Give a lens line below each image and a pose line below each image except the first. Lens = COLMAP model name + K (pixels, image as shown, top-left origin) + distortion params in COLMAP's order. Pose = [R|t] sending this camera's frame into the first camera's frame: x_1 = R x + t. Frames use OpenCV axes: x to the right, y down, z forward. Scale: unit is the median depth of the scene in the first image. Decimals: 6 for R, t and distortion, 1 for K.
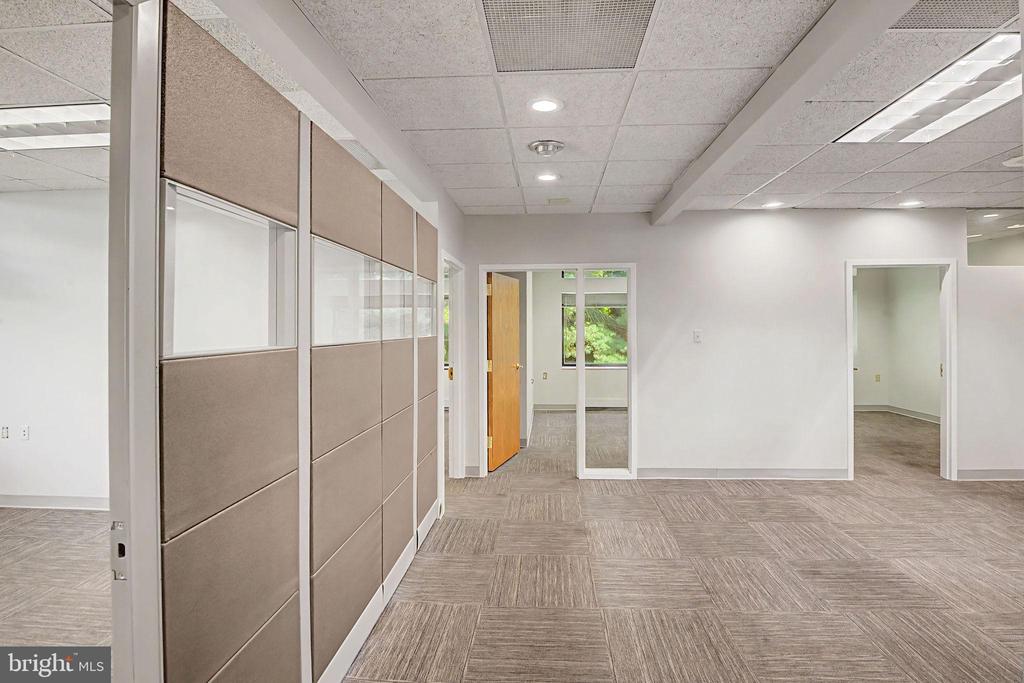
lens RADIAL K [[515.0, 0, 517.9], [0, 515.0, 328.7], [0, 0, 1]] dist [-0.001687, -0.000354]
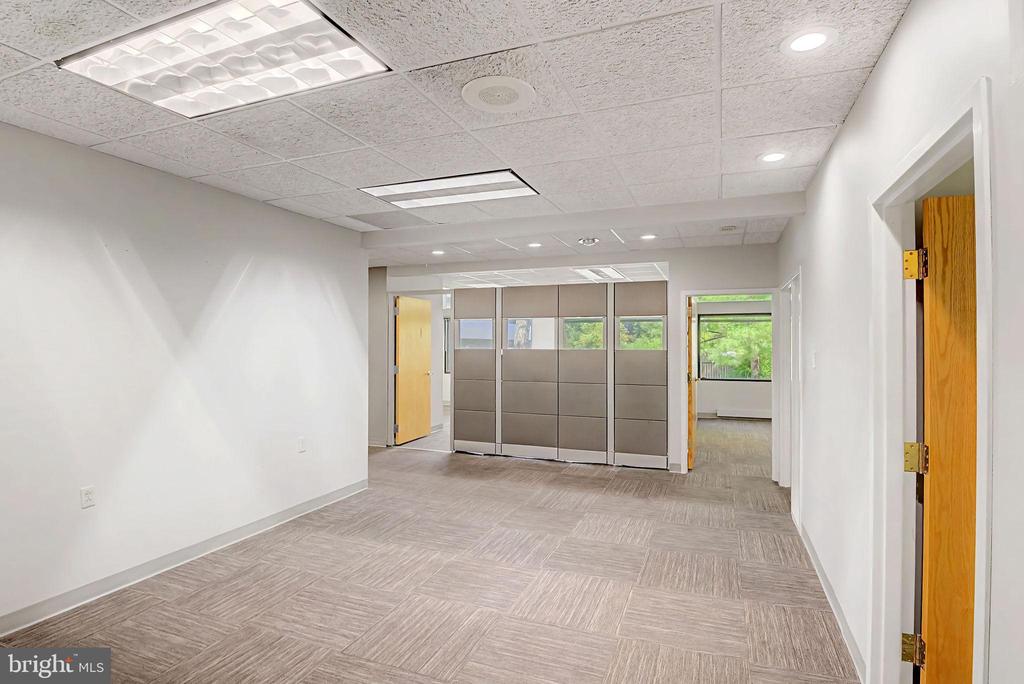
lens RADIAL K [[508.3, 0, 512.0], [0, 508.3, 342.0], [0, 0, 1]] dist [-0.002691, -0.000473]
pose [[-0.332996, 0.000670, -0.942928, 1.537639], [-0.003344, 0.999993, 0.001892, -0.007964], [0.942922, 0.003783, -0.332991, 1.165758]]
